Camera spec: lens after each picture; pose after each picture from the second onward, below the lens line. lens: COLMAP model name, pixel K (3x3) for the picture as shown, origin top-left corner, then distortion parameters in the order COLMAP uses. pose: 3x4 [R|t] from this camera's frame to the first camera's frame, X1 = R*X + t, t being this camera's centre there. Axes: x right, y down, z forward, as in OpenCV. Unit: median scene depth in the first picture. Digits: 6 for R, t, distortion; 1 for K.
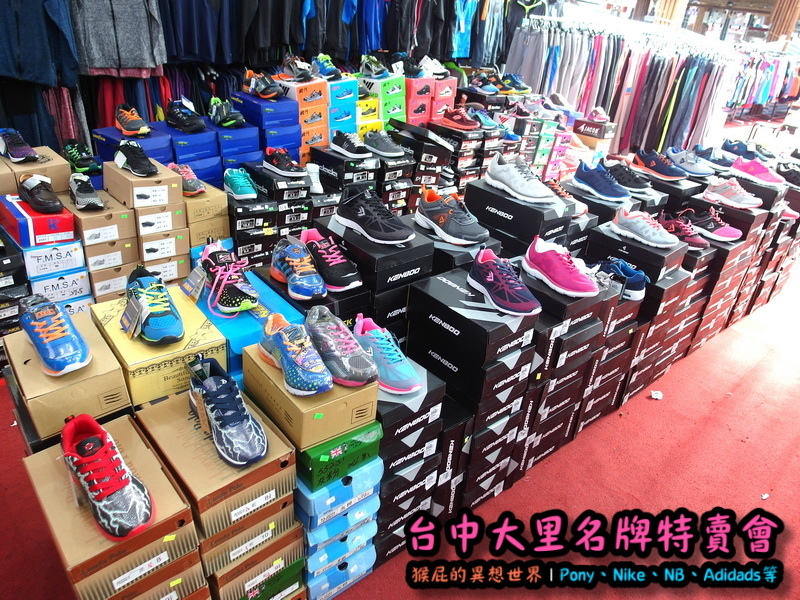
lens RADIAL K [[573.9, 0, 396.3], [0, 573.9, 298.3], [0, 0, 1]] dist [-0.042077, -0.009928]
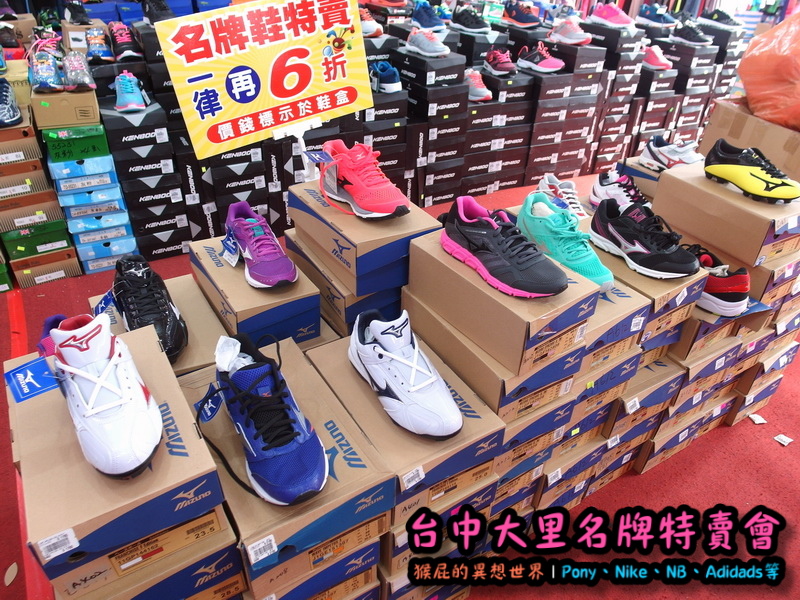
lens RADIAL K [[573.9, 0, 396.3], [0, 573.9, 298.3], [0, 0, 1]] dist [-0.042077, -0.009928]
pose [[0.978326, 0.062193, -0.197511, 0.519833], [-0.048464, 0.996110, 0.073600, 0.260092], [0.201320, -0.062433, 0.977534, -0.160012]]
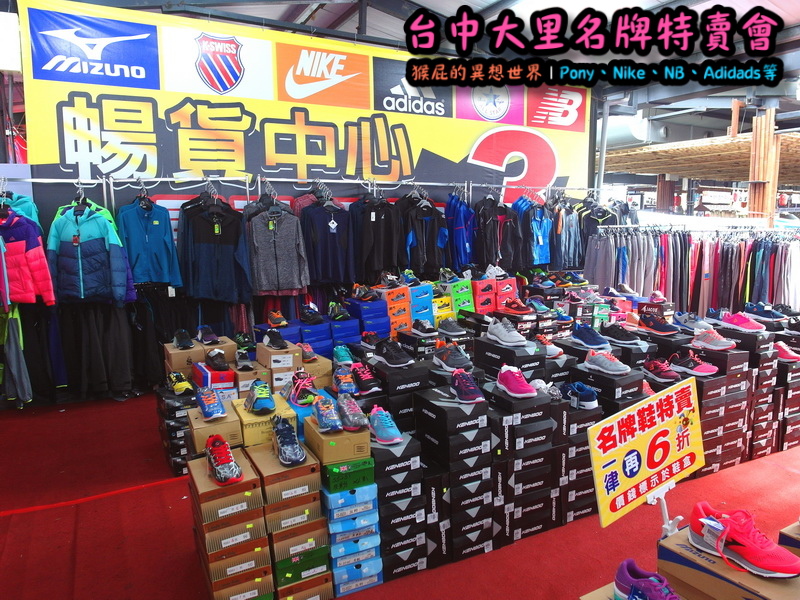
lens RADIAL K [[573.9, 0, 396.3], [0, 573.9, 298.3], [0, 0, 1]] dist [-0.042077, -0.009928]
pose [[0.962392, -0.079720, -0.259706, 0.259653], [-0.018798, 0.934141, -0.356408, 0.188798], [0.271015, 0.347886, 0.897511, -0.342828]]
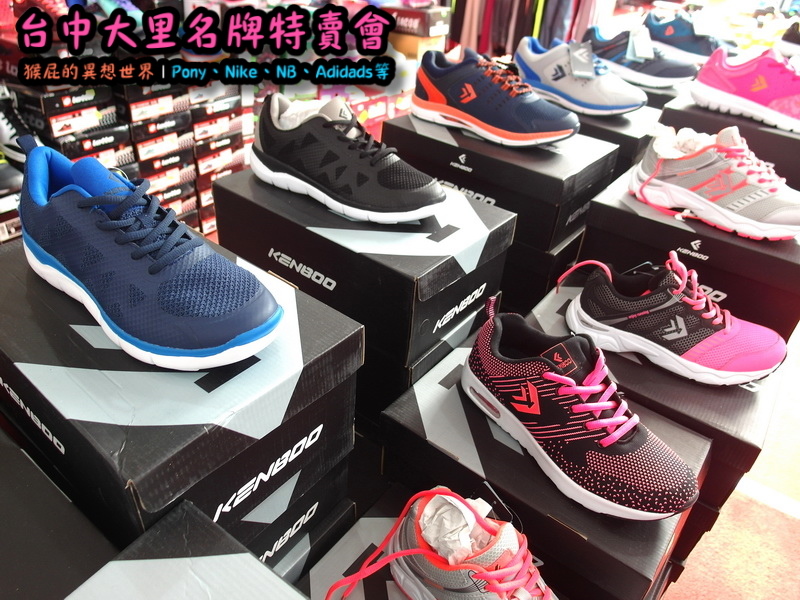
lens RADIAL K [[573.9, 0, 396.3], [0, 573.9, 298.3], [0, 0, 1]] dist [-0.042077, -0.009928]
pose [[0.980076, -0.140479, 0.140419, 0.381678], [0.121063, 0.982950, 0.138395, -0.188967], [-0.157467, -0.118638, 0.980372, 0.739586]]
